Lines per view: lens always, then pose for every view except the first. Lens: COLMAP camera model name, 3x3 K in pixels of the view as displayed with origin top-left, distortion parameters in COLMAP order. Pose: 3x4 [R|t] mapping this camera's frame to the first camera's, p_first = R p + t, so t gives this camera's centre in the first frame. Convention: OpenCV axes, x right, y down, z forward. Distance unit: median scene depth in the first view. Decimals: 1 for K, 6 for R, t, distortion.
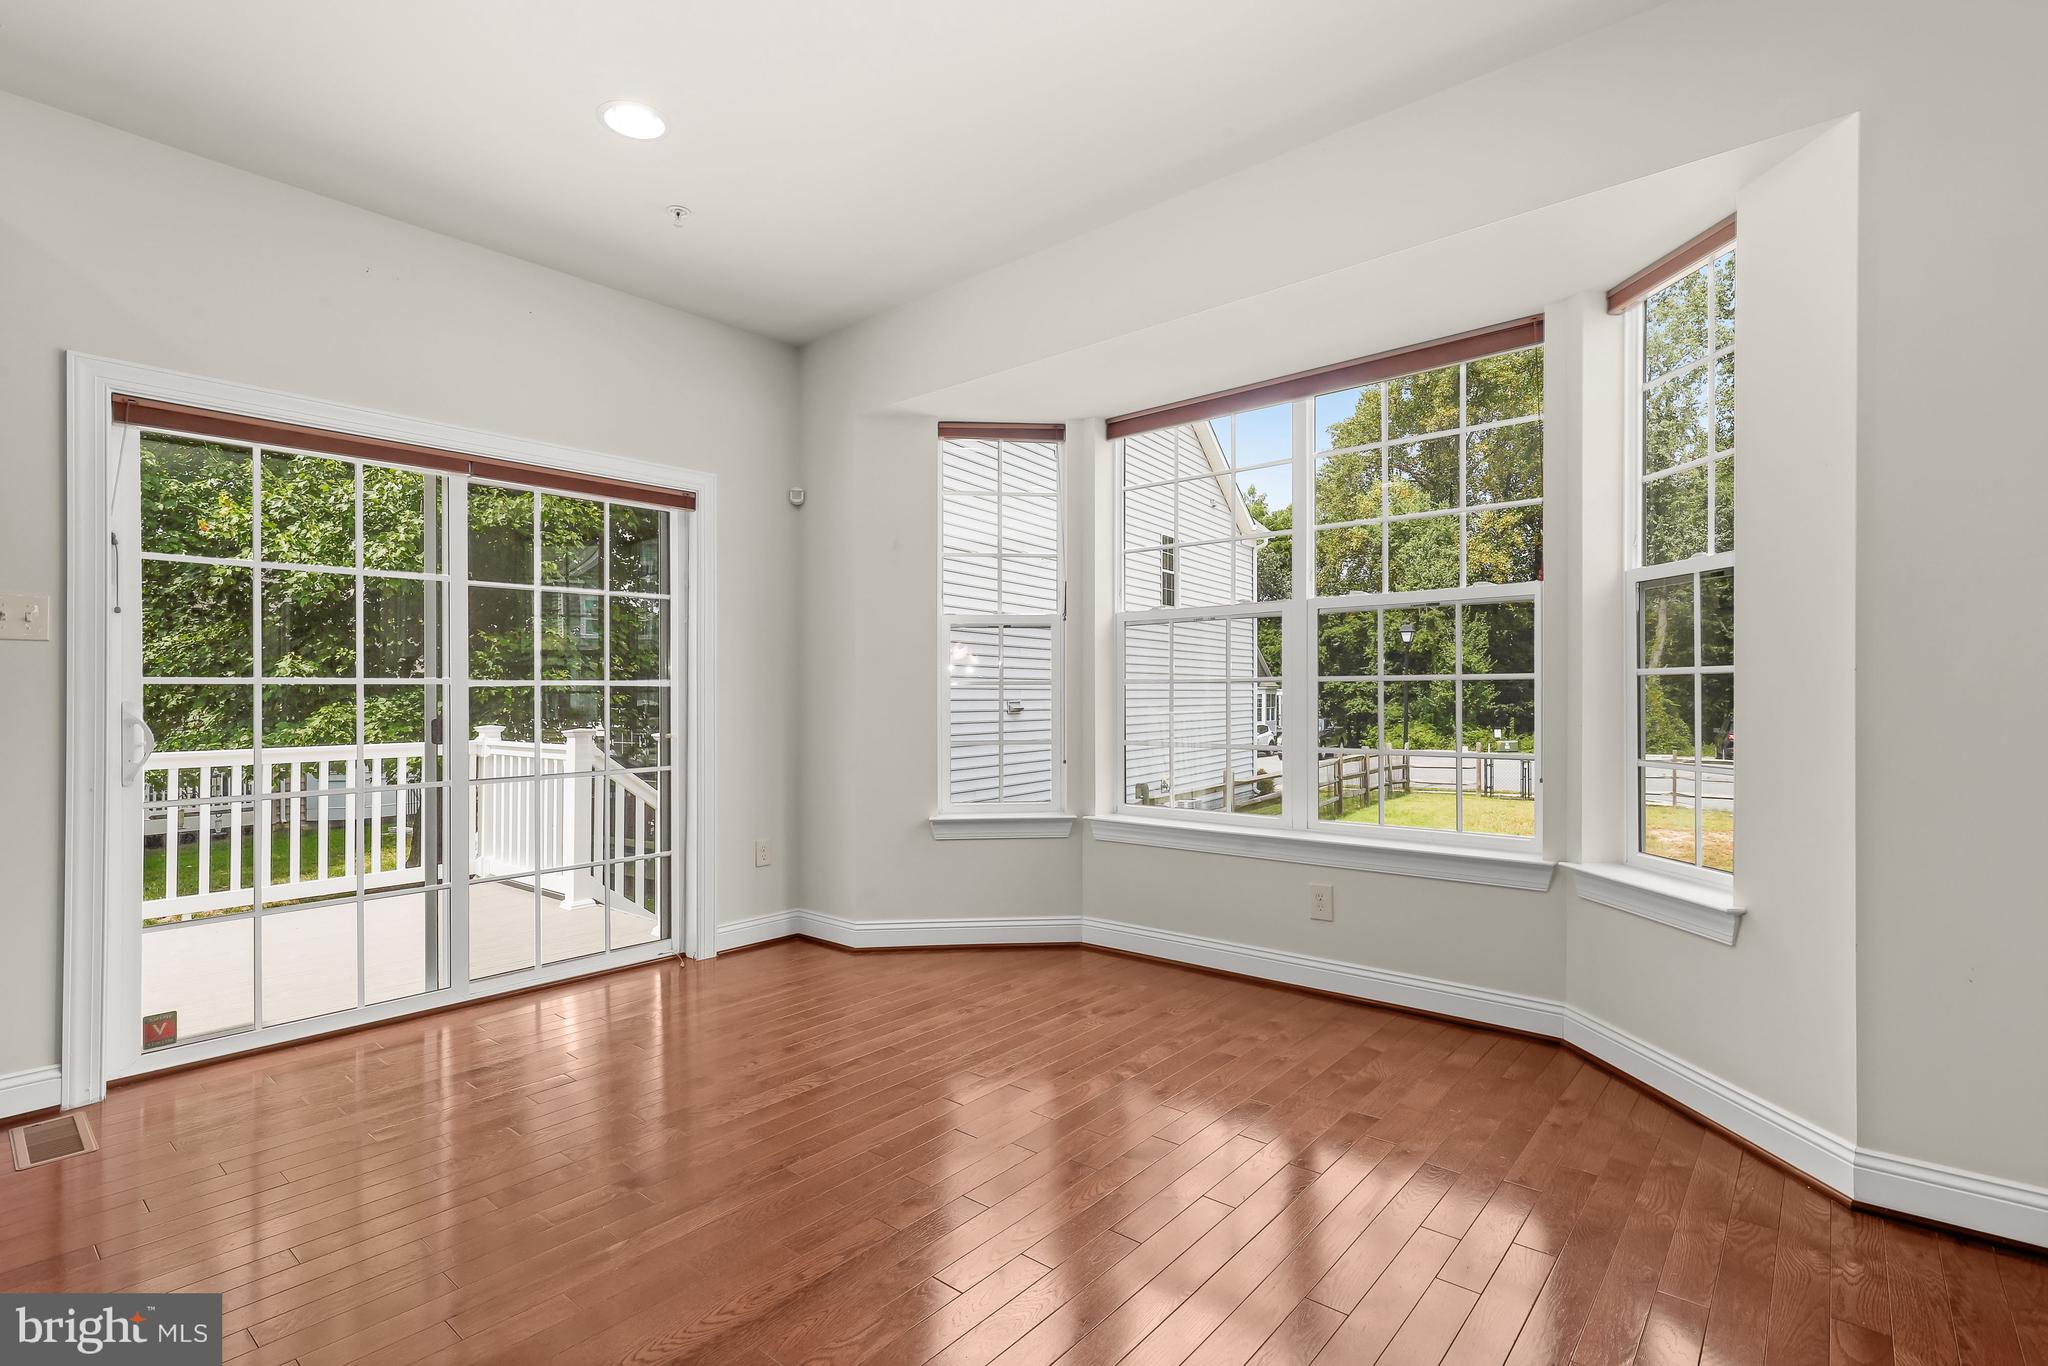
lens RADIAL K [[940.4, 0, 1044.2], [0, 940.4, 679.6], [0, 0, 1]] dist [0.000613, 0.001087]
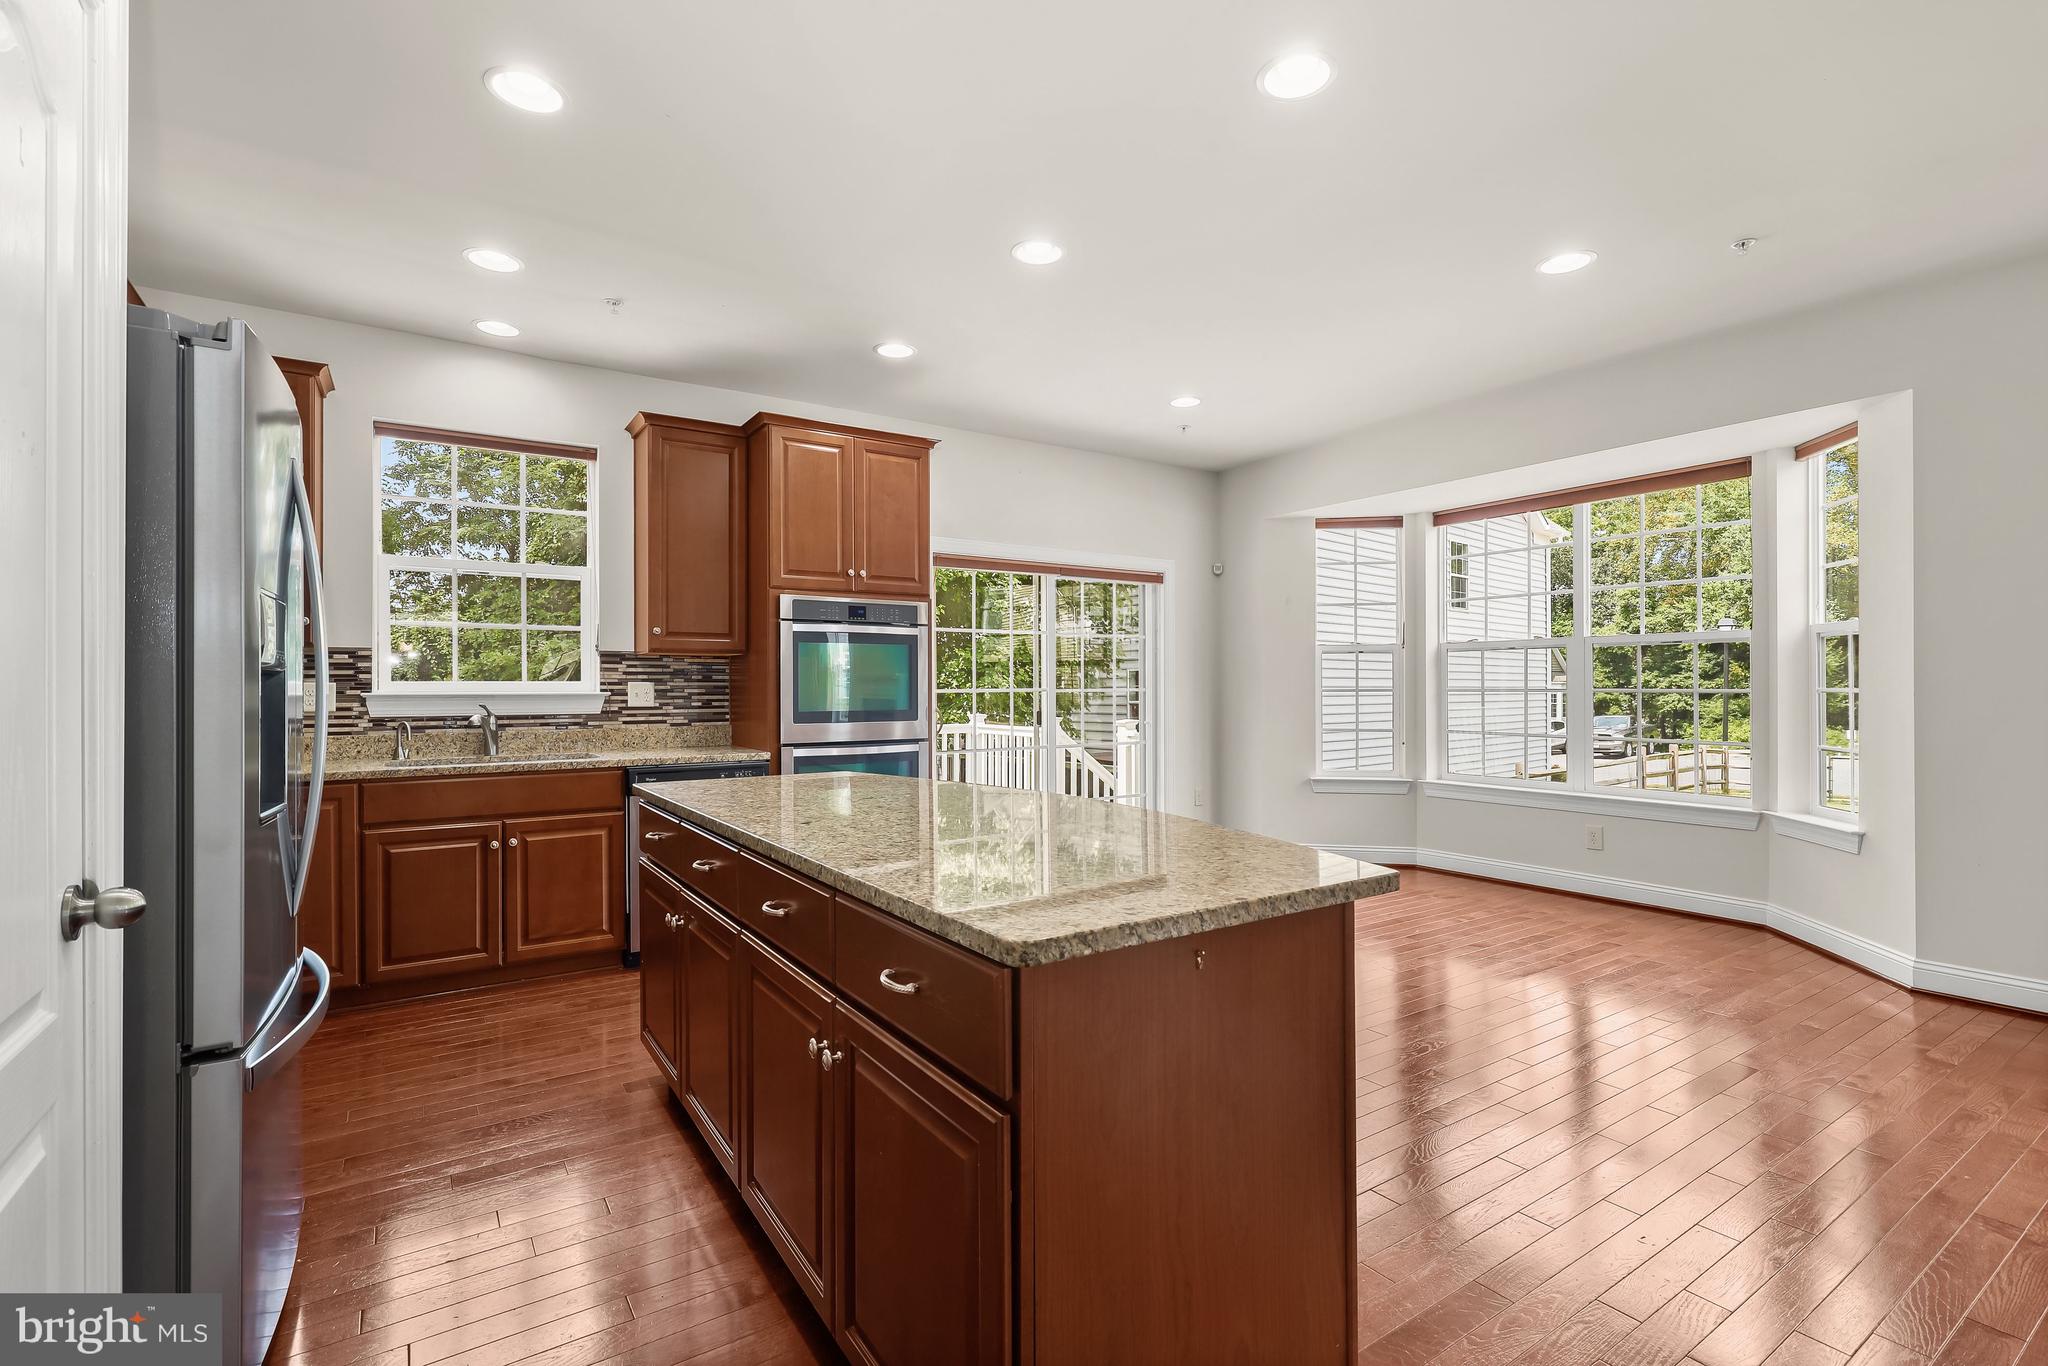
lens RADIAL K [[940.4, 0, 1037.3], [0, 940.4, 669.1], [0, 0, 1]] dist [0.000613, 0.001087]
pose [[0.961439, -0.001421, -0.275013, -0.129296], [0.000842, 0.999997, -0.002224, -0.028062], [0.275016, 0.001907, 0.961438, -0.604051]]
